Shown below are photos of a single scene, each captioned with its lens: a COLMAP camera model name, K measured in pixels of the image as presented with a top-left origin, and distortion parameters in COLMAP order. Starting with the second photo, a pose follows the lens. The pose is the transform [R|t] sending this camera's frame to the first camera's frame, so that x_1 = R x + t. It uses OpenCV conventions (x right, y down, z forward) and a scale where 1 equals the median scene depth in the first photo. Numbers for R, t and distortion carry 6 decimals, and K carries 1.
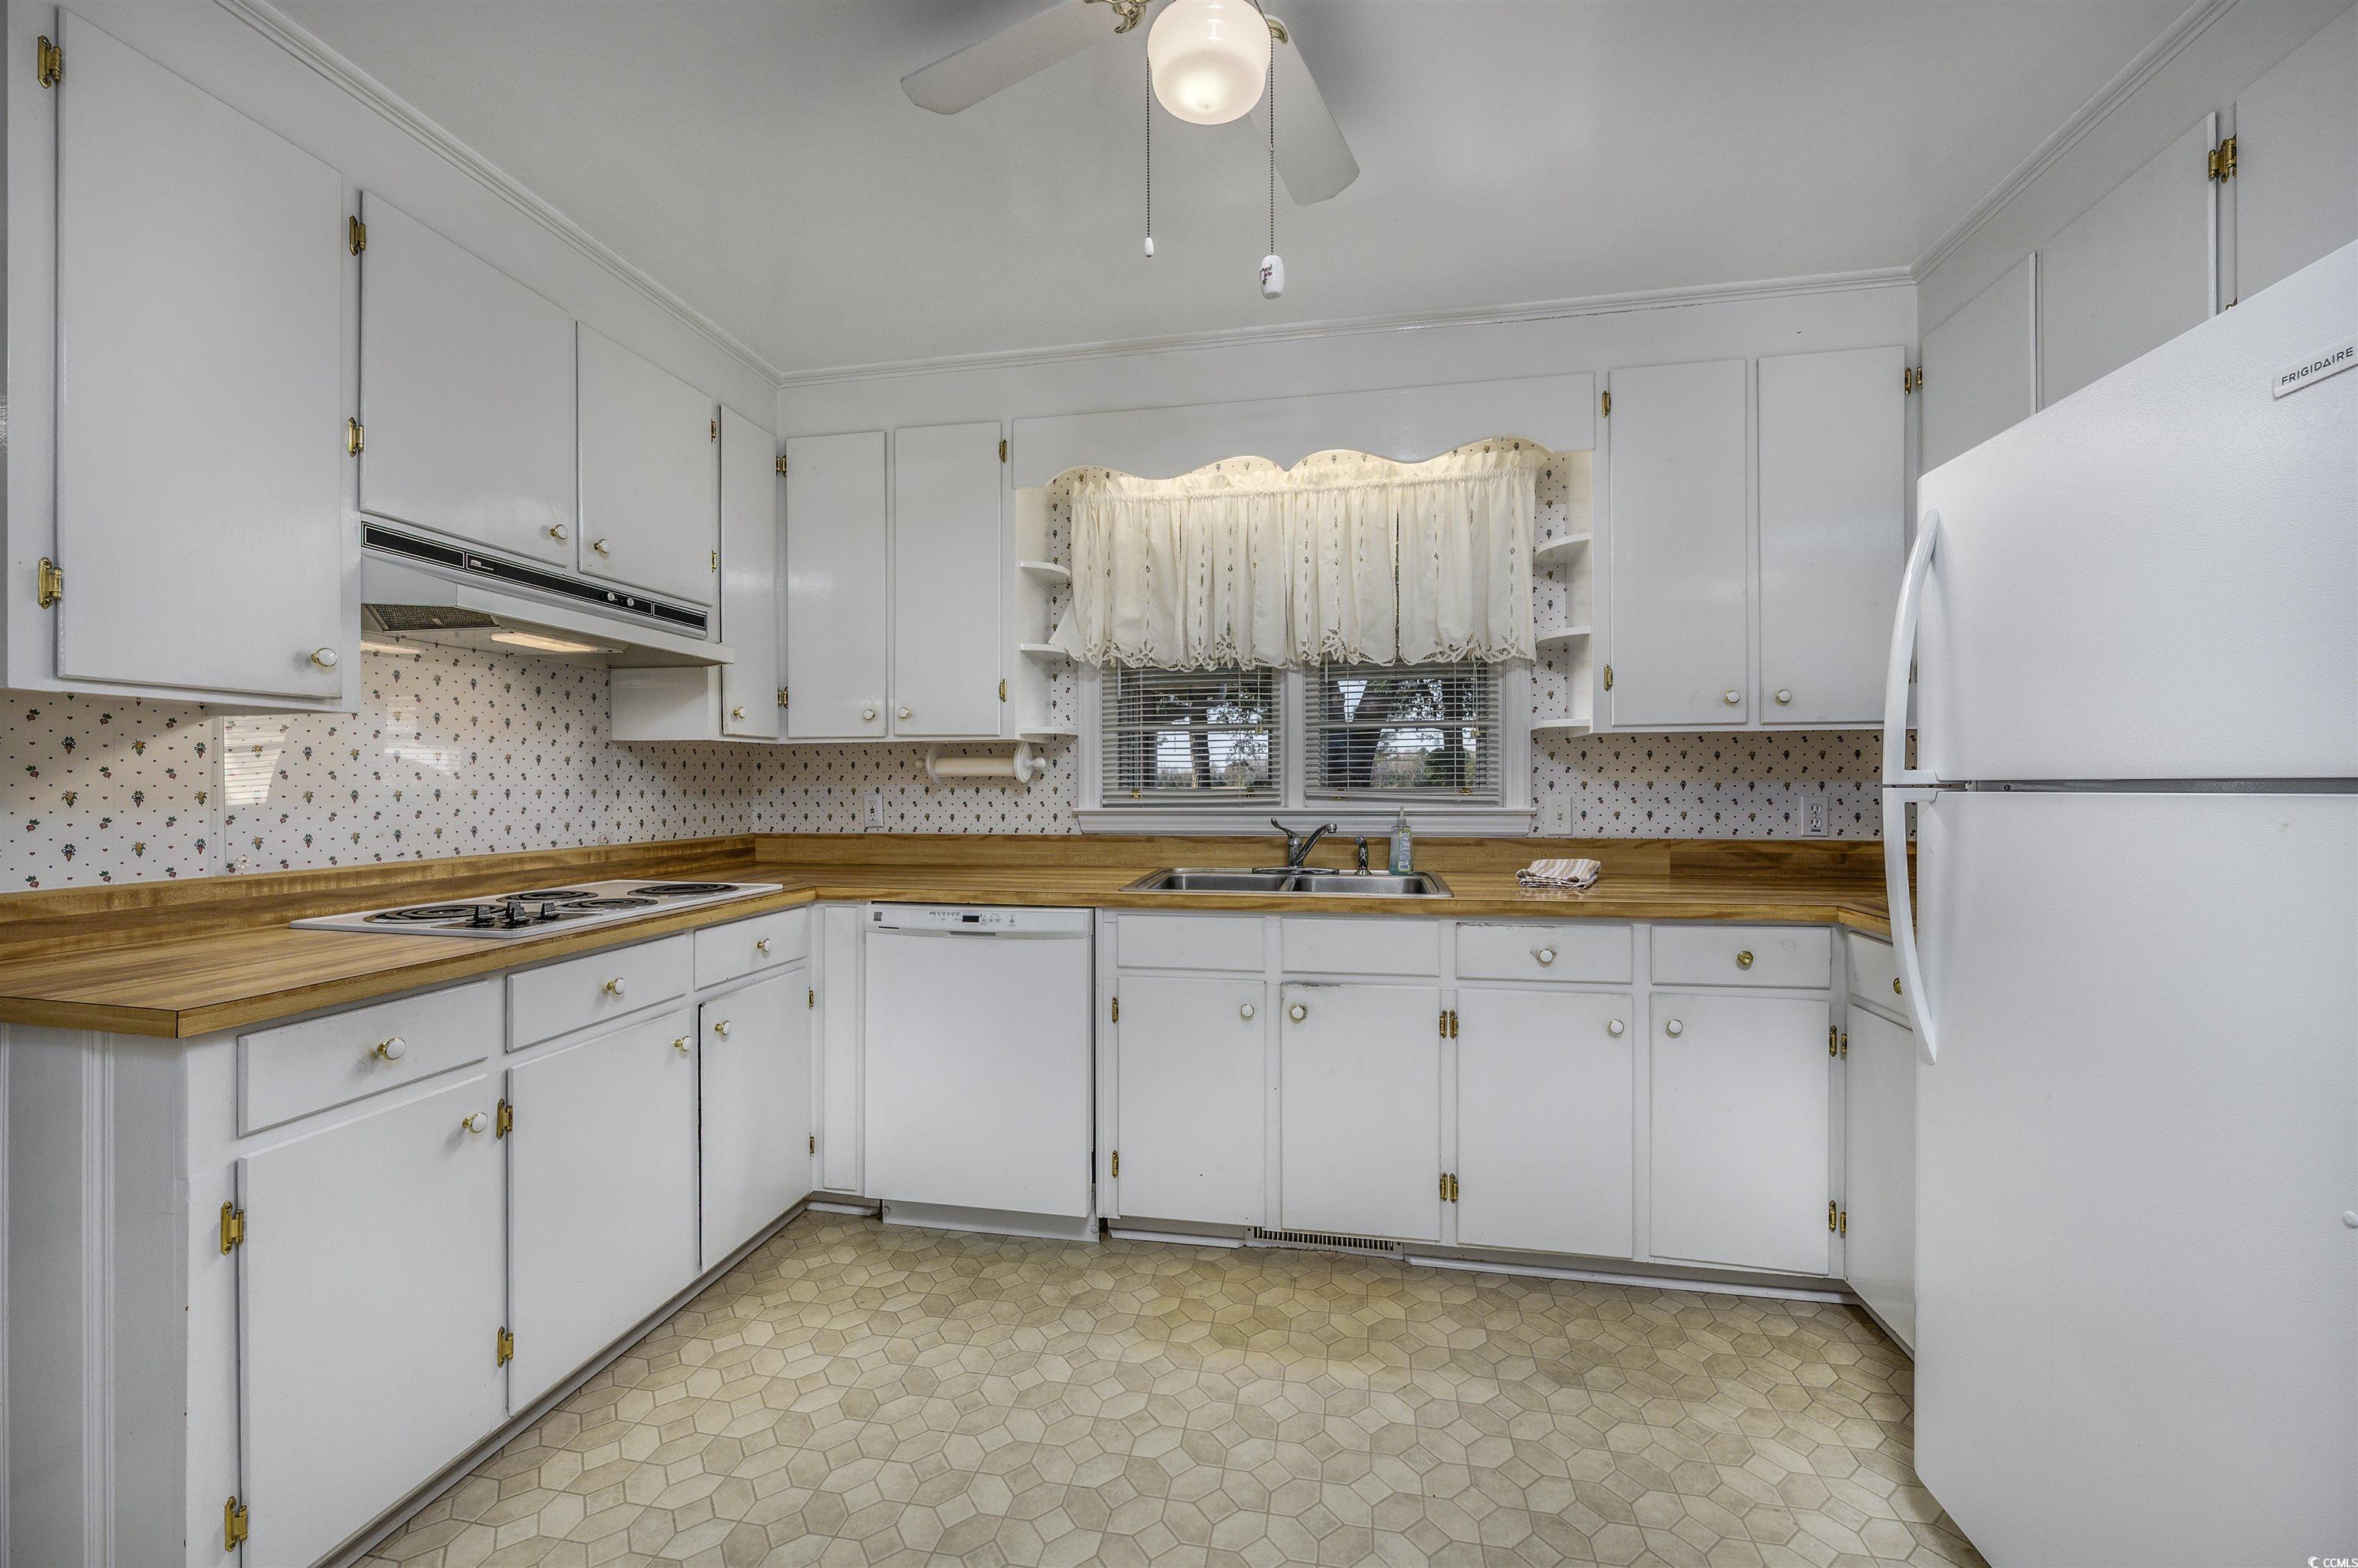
lens RADIAL K [[914.4, 0, 1177.9], [0, 914.4, 787.5], [0, 0, 1]] dist [0.000461, 0.000084]
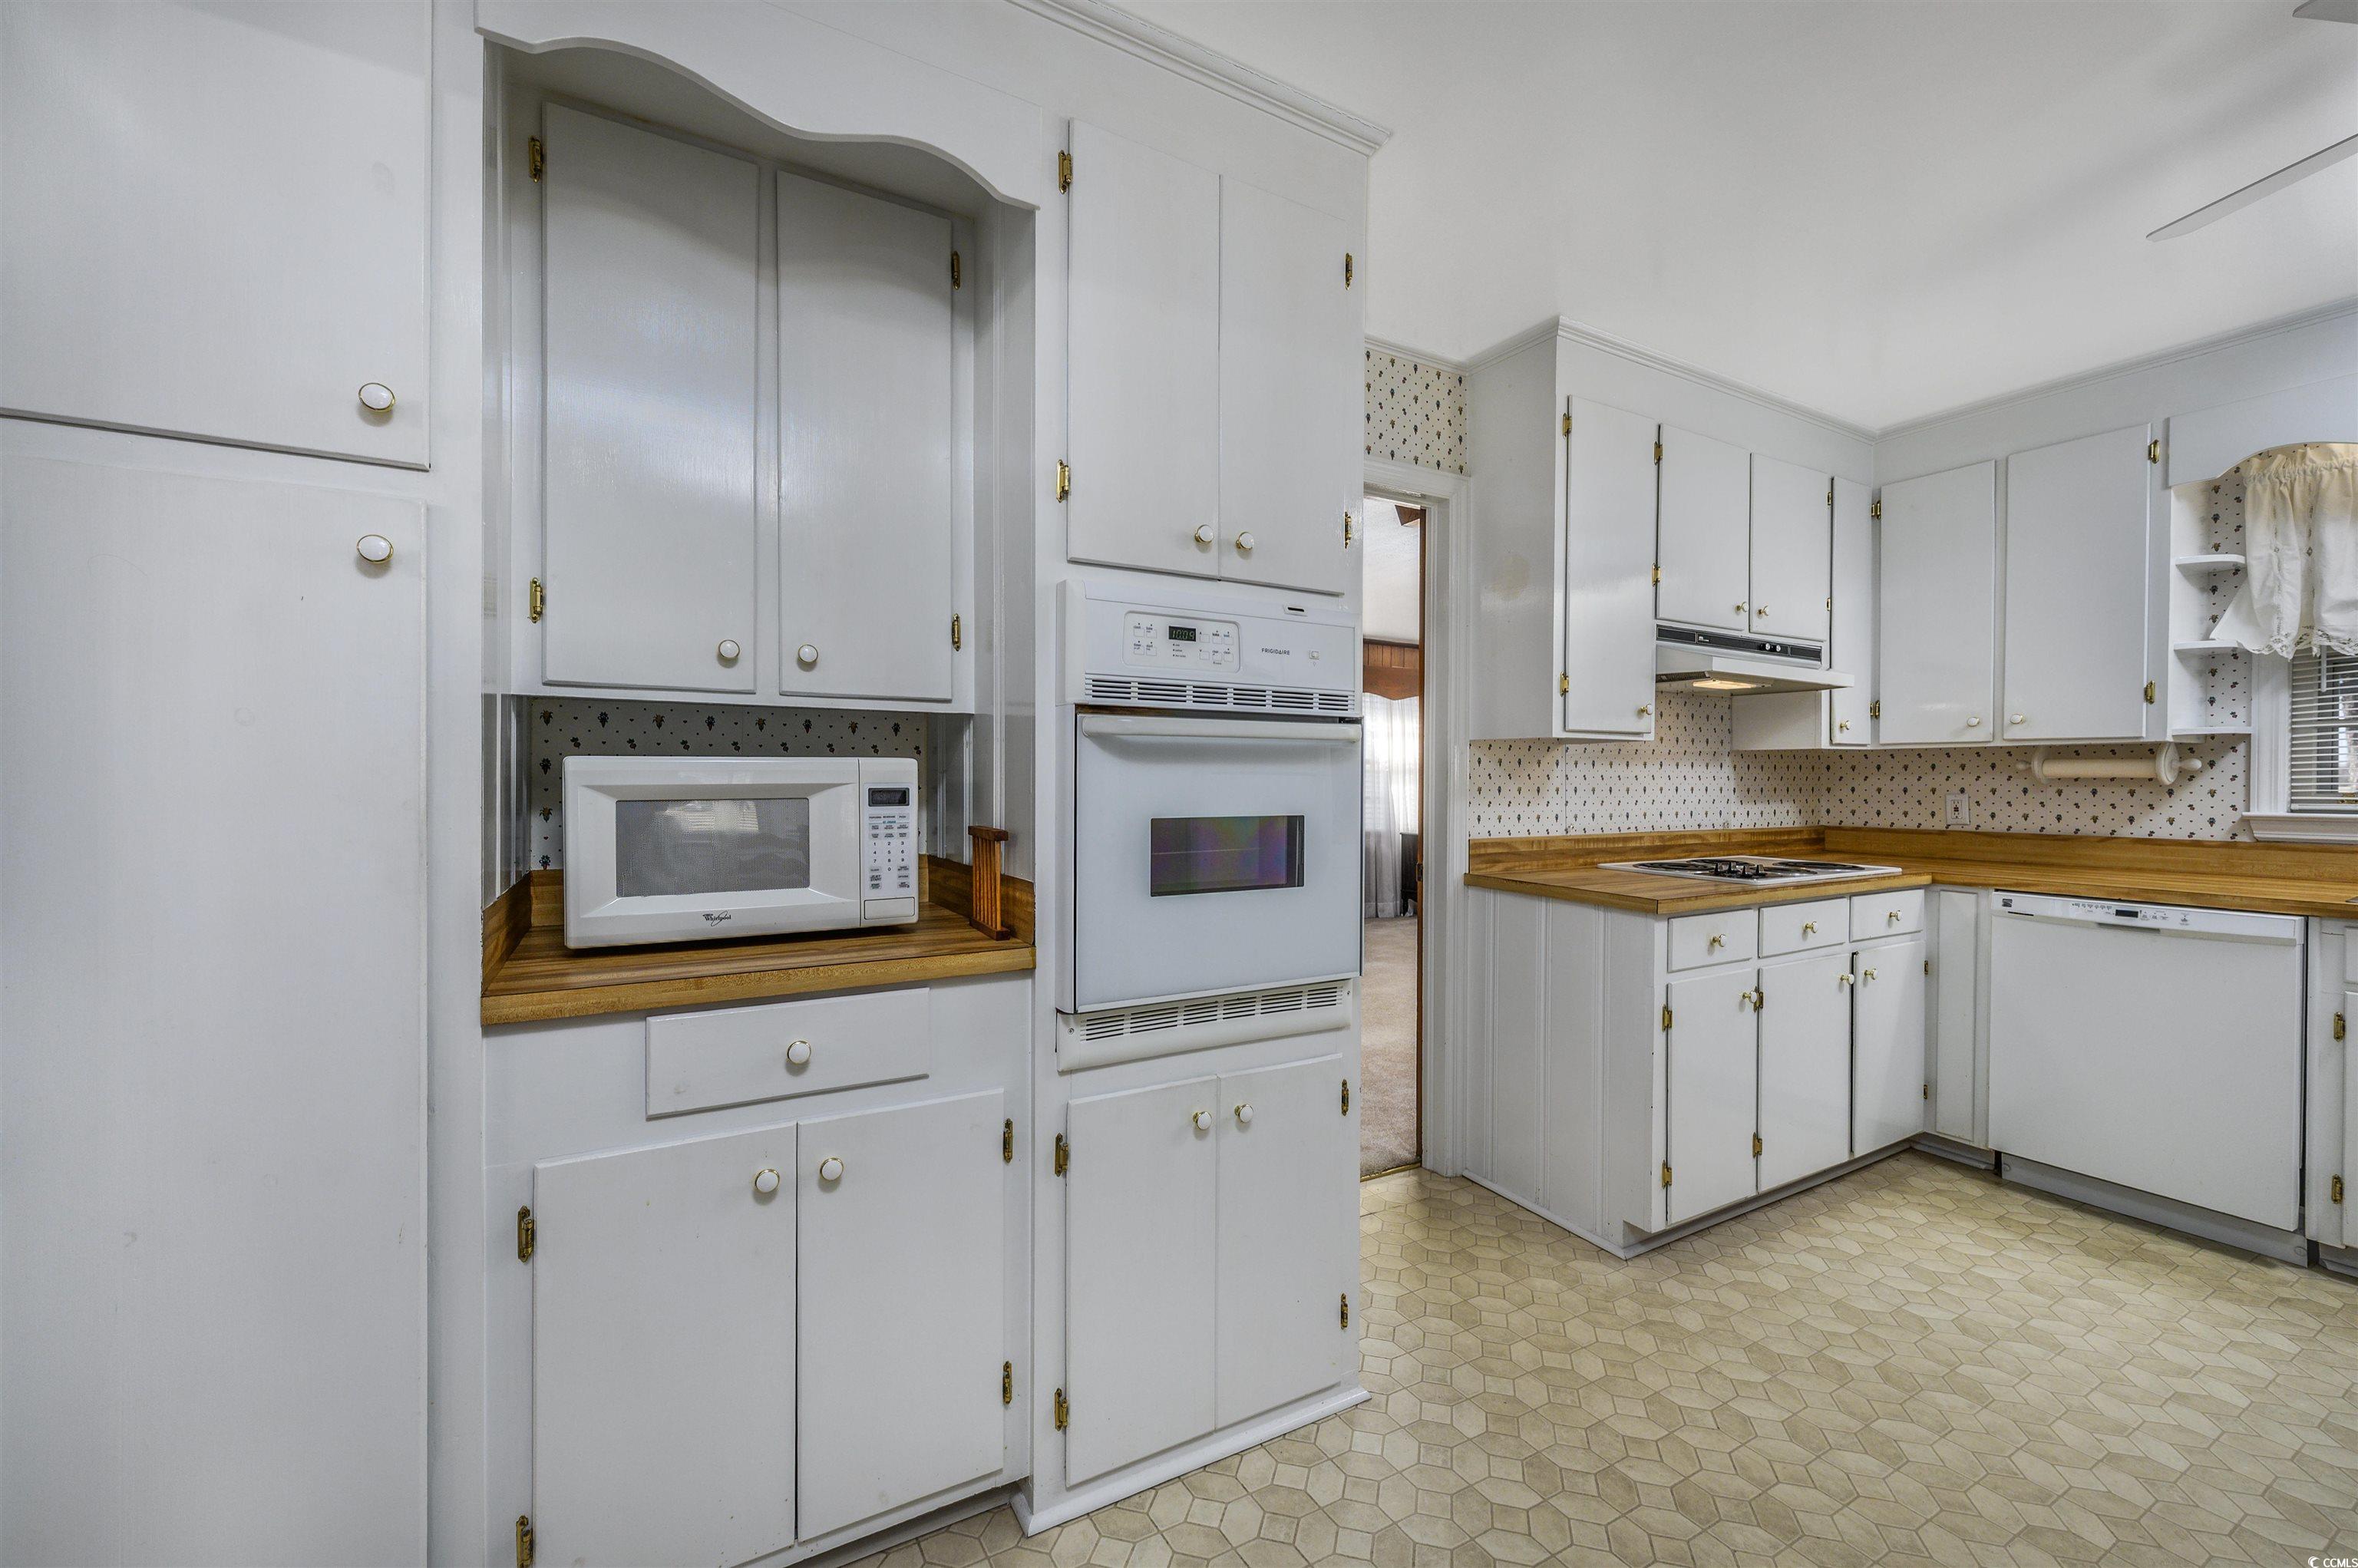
lens RADIAL K [[955.6, 0, 1175.0], [0, 955.6, 783.0], [0, 0, 1]] dist [0.000031, -0.000008]
pose [[0.649248, 0.009058, -0.760523, -0.098029], [-0.007881, 0.999956, 0.005181, -0.004974], [0.760536, 0.002630, 0.649291, -0.542070]]
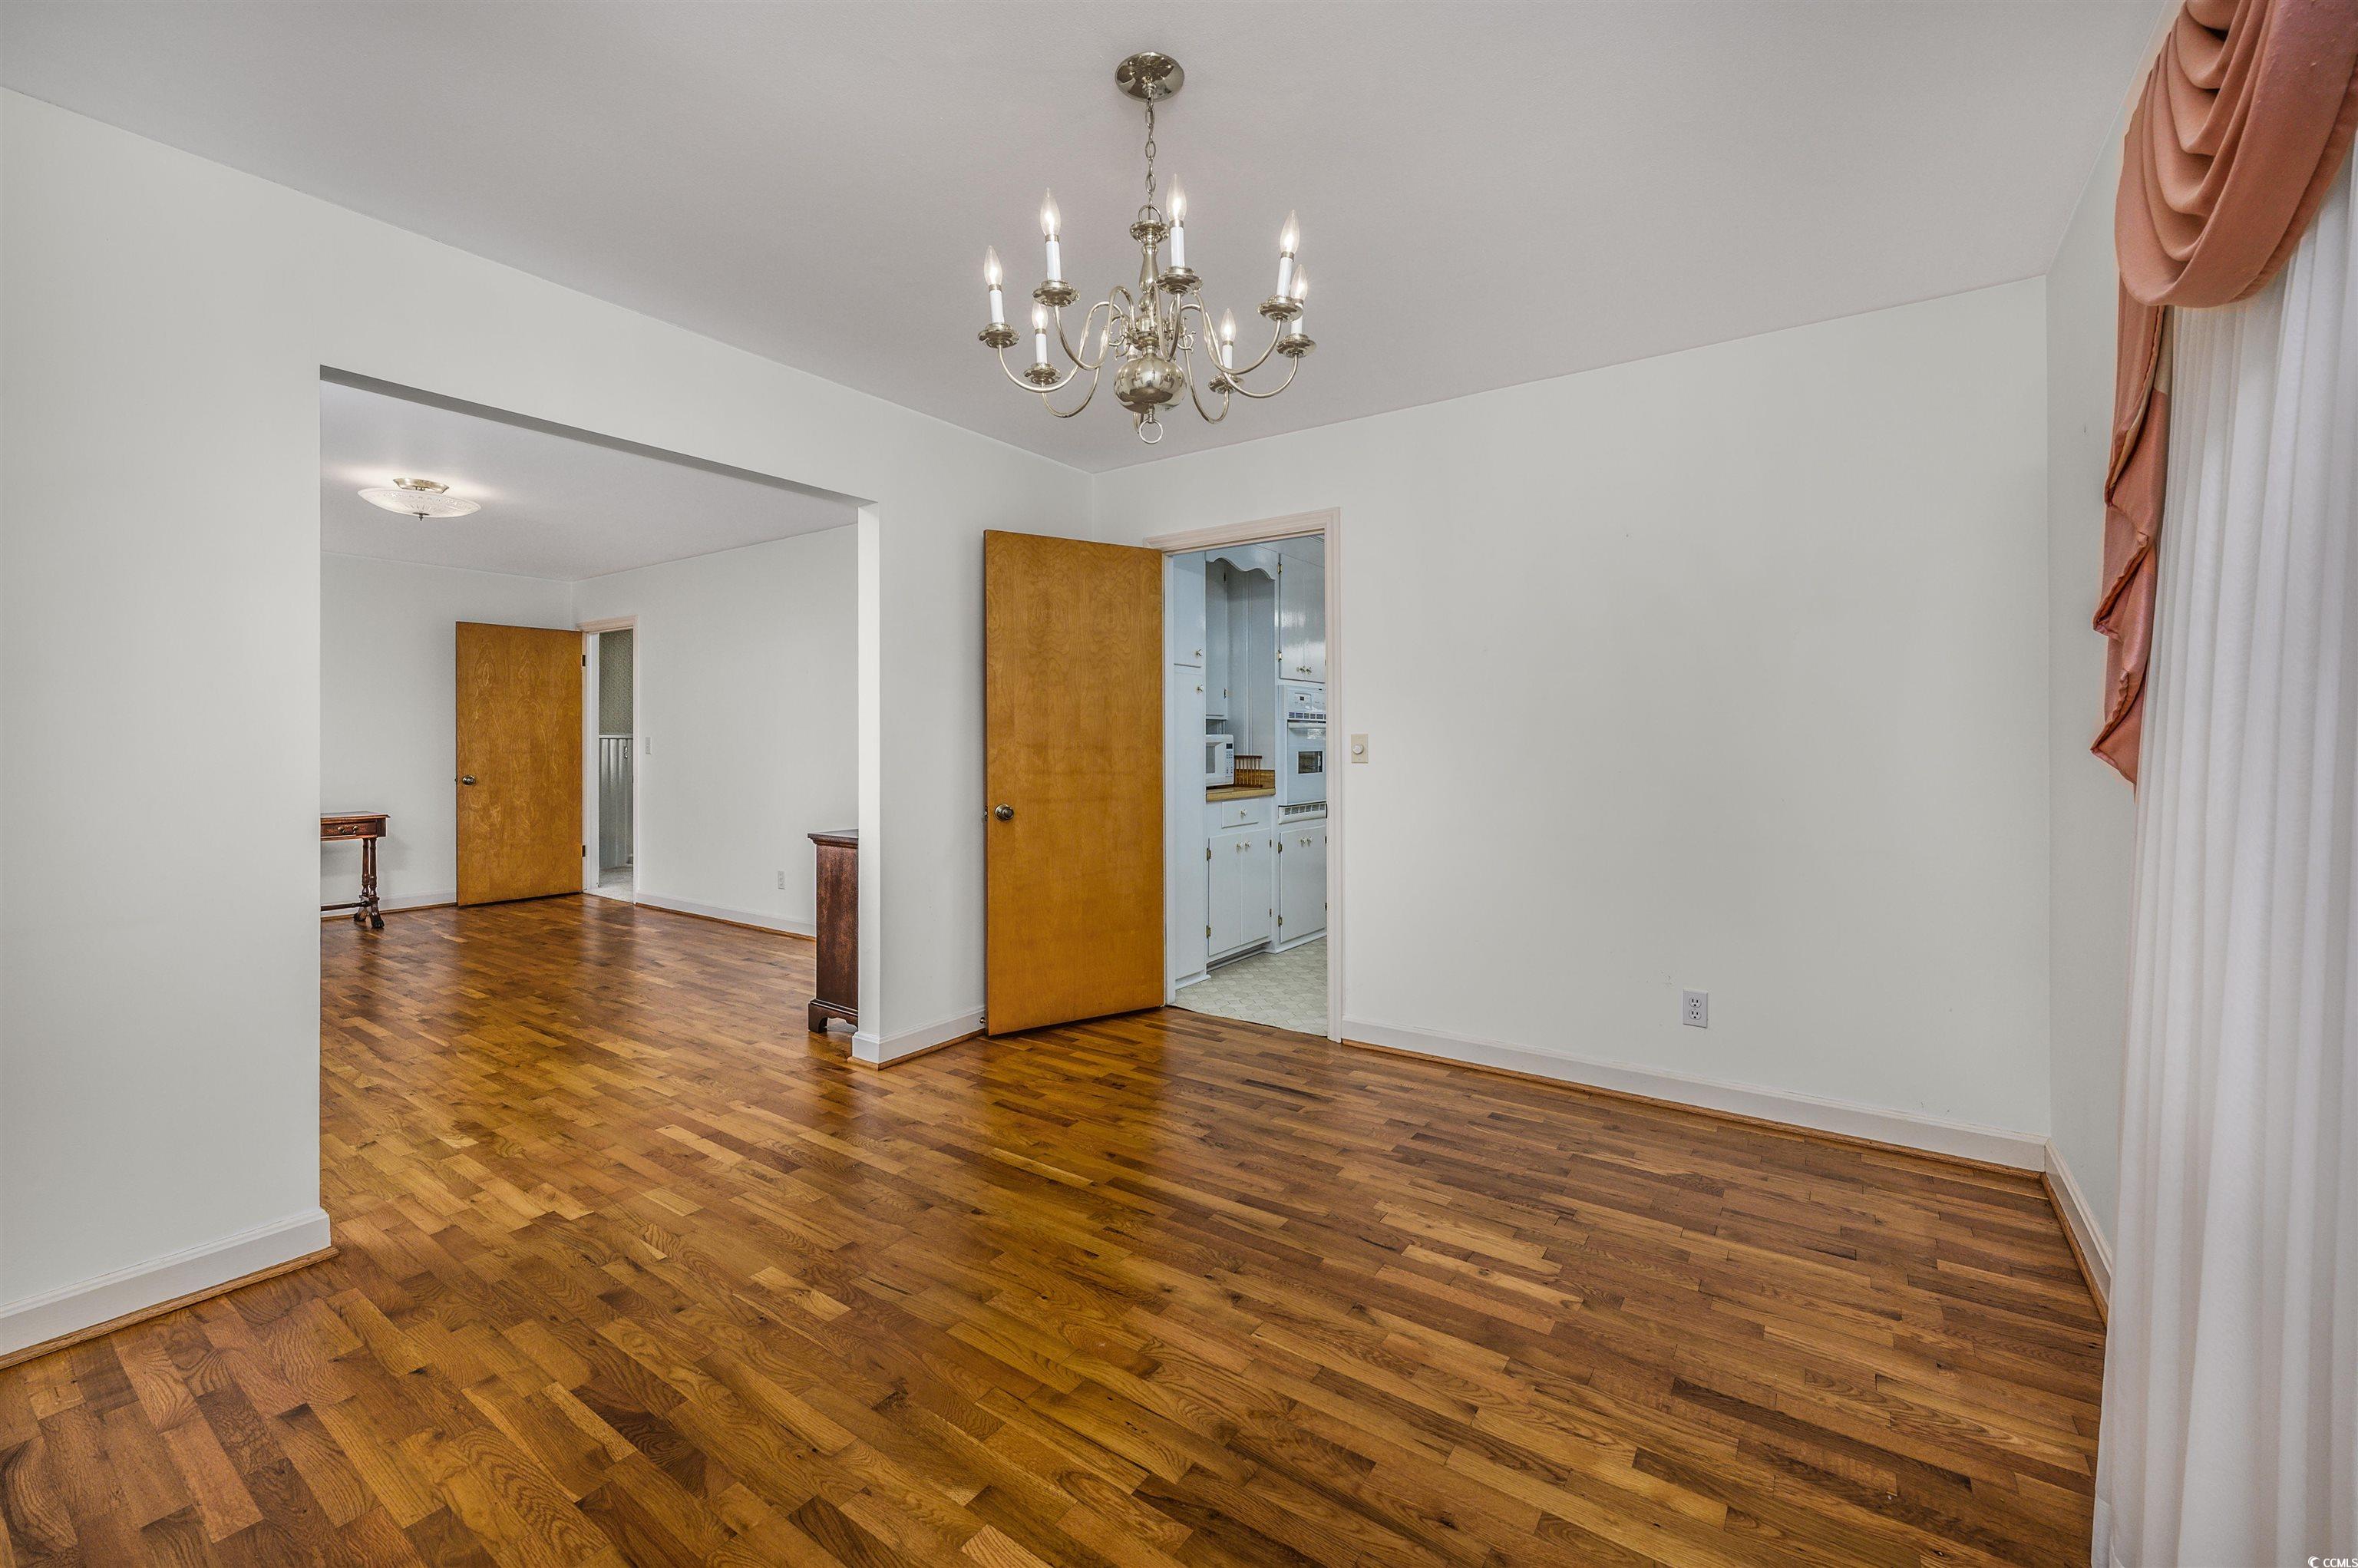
lens RADIAL K [[949.0, 0, 1180.9], [0, 949.0, 732.7], [0, 0, 1]] dist [0.000200, 0.000013]
pose [[0.914733, -0.001354, -0.404058, 0.073628], [-0.000756, 0.999987, -0.005064, -0.010516], [0.404059, 0.004938, 0.914719, -2.509217]]
